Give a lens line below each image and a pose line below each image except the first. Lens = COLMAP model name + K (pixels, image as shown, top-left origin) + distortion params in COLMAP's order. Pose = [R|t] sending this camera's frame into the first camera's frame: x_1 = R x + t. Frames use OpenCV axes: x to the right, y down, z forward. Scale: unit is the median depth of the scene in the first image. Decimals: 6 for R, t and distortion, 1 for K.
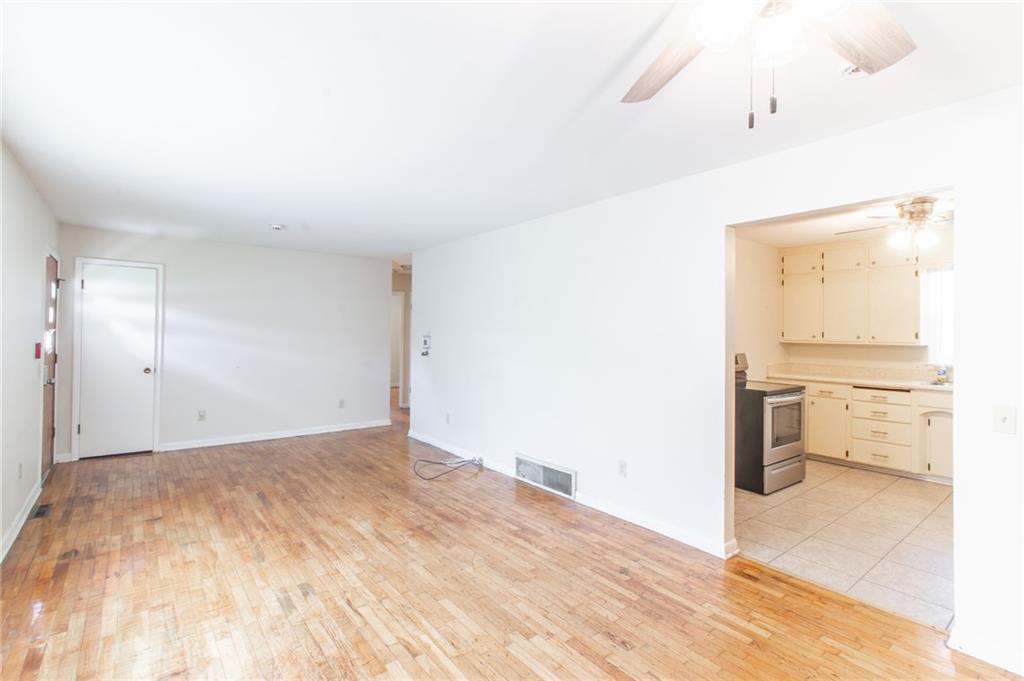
lens RADIAL K [[479.3, 0, 515.7], [0, 479.3, 327.5], [0, 0, 1]] dist [0.000300, 0.000264]
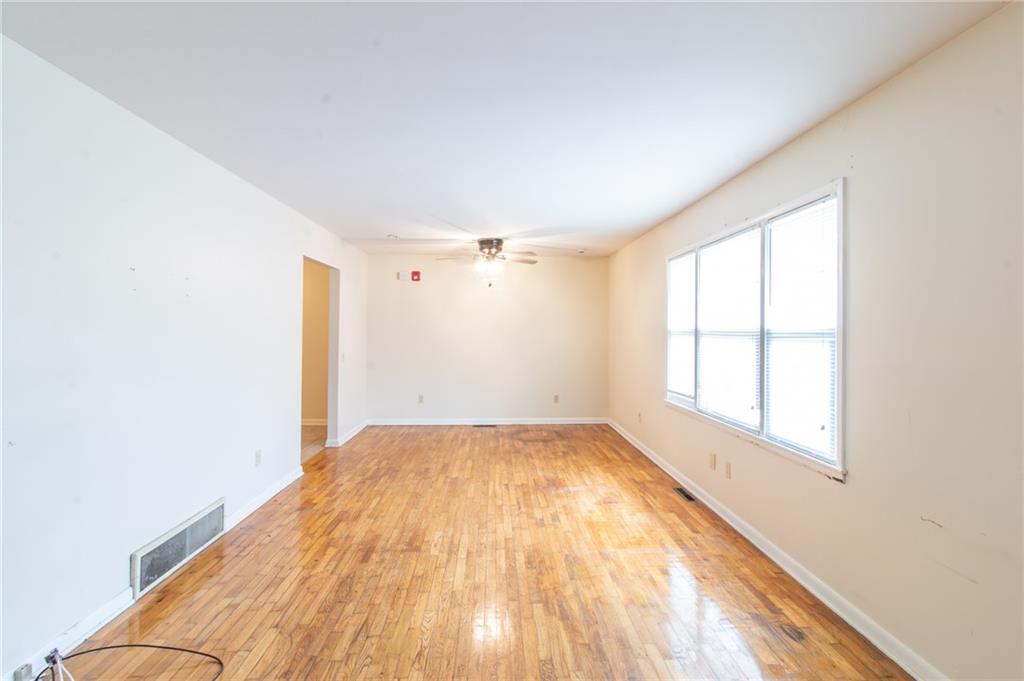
lens RADIAL K [[479.3, 0, 515.7], [0, 479.3, 327.5], [0, 0, 1]] dist [0.000300, 0.000264]
pose [[-0.810993, -0.011634, 0.584940, -0.858552], [-0.021255, 0.999728, -0.009585, 0.013533], [-0.584670, -0.020207, -0.811020, 1.585748]]
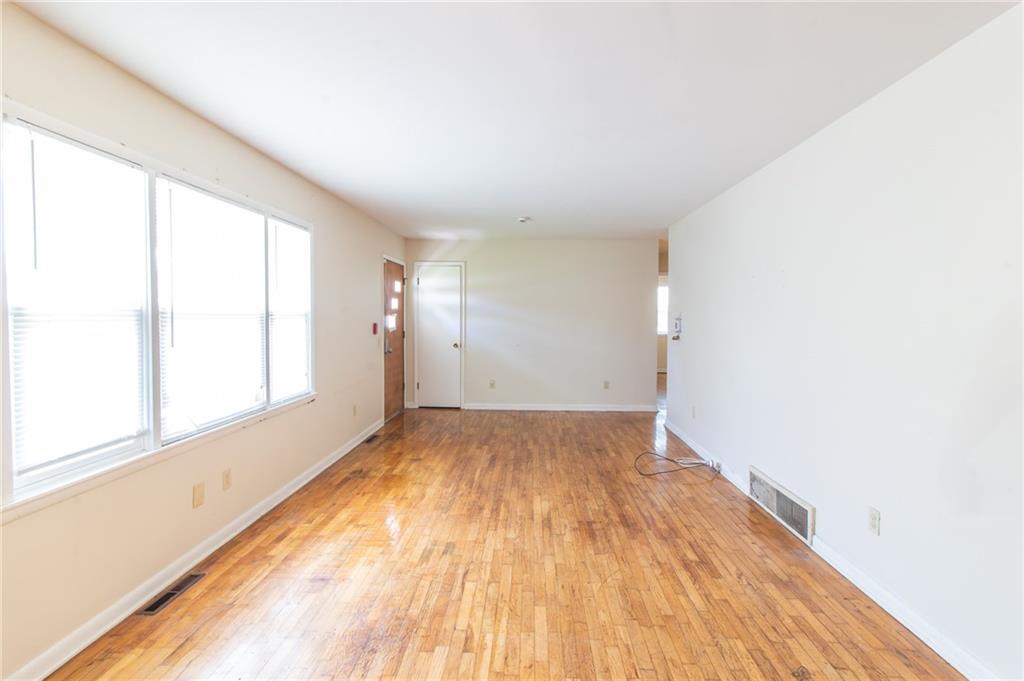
lens RADIAL K [[471.0, 0, 515.1], [0, 471.0, 327.2], [0, 0, 1]] dist [0.000918, 0.000160]
pose [[0.760994, 0.010054, -0.648681, 0.275997], [0.011623, 0.999508, 0.029127, 0.008612], [0.648655, -0.029705, 0.760502, 0.218816]]
